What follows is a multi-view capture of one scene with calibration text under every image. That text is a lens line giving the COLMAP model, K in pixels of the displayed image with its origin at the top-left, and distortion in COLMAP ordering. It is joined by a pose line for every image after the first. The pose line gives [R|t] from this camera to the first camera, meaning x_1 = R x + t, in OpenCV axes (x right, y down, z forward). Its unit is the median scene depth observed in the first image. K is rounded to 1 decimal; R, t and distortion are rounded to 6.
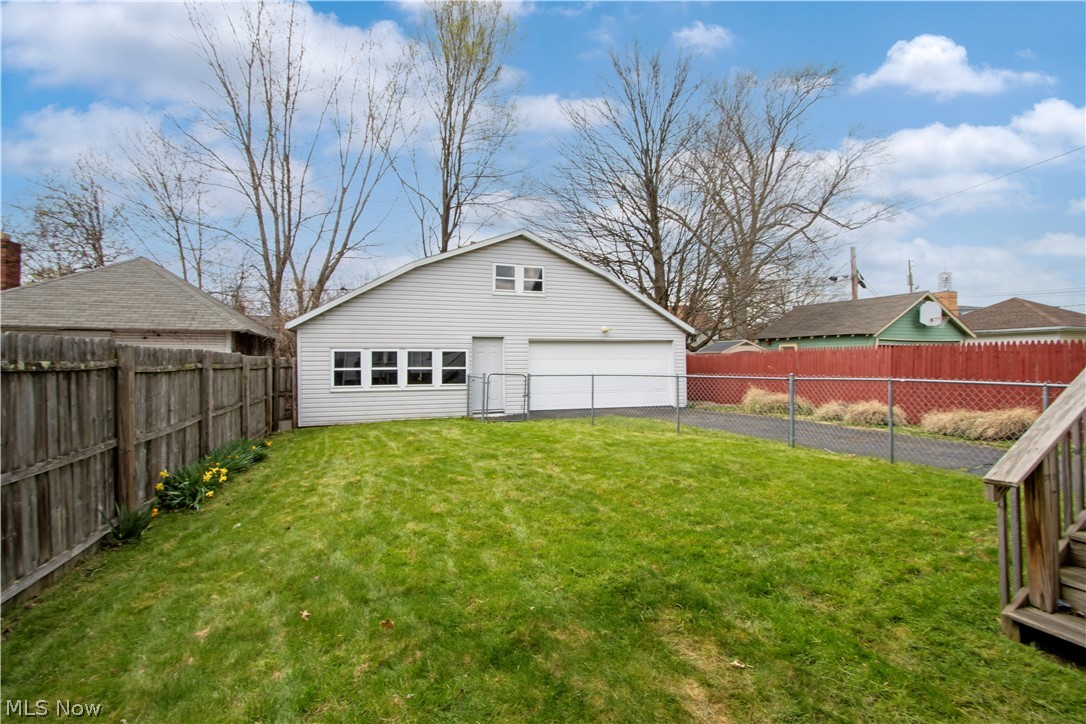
lens RADIAL K [[503.3, 0, 539.5], [0, 503.3, 359.0], [0, 0, 1]] dist [-0.011321, 0.002398]
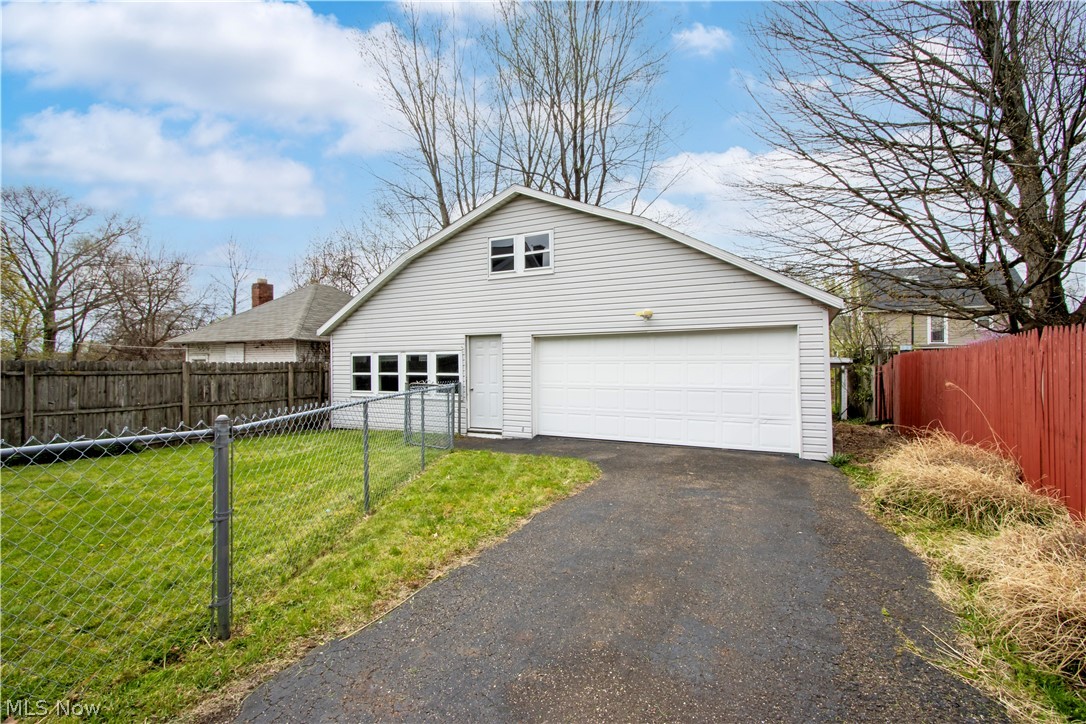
lens RADIAL K [[503.3, 0, 539.8], [0, 503.3, 364.5], [0, 0, 1]] dist [-0.011321, 0.002398]
pose [[0.663604, 0.001901, -0.748082, 0.551698], [0.006815, 0.999940, 0.008586, -0.004055], [0.748053, -0.010796, 0.663551, 0.555420]]
